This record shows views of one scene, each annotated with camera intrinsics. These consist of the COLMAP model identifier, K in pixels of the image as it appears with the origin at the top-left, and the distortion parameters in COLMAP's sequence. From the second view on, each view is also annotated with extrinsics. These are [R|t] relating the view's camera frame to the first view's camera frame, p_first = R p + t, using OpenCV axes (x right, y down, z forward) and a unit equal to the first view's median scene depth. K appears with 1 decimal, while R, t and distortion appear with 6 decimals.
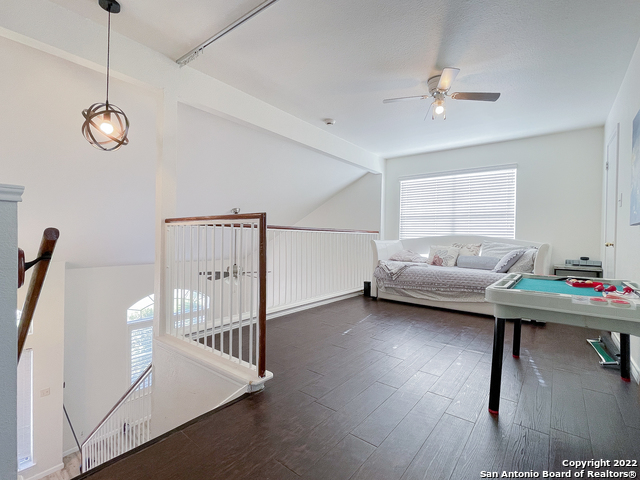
lens RADIAL K [[299.3, 0, 312.0], [0, 299.3, 237.7], [0, 0, 1]] dist [-0.003954, -0.000343]
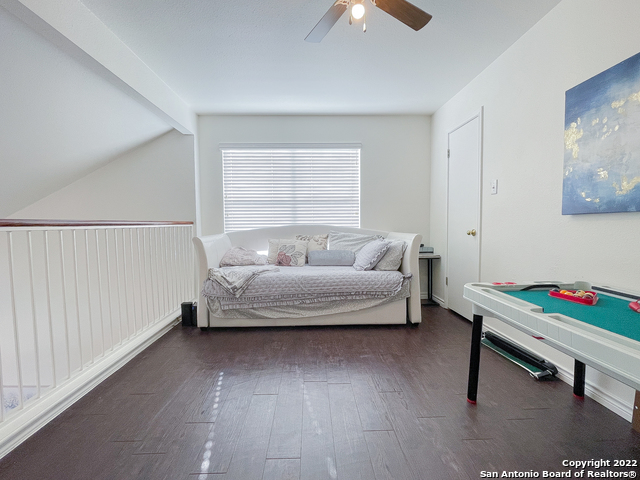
lens RADIAL K [[299.3, 0, 312.0], [0, 299.3, 237.7], [0, 0, 1]] dist [-0.003954, -0.000343]
pose [[0.753025, -0.058677, 0.655371, -0.022664], [0.027926, 0.997968, 0.057264, -0.020597], [-0.657400, -0.024820, 0.753133, 0.391963]]
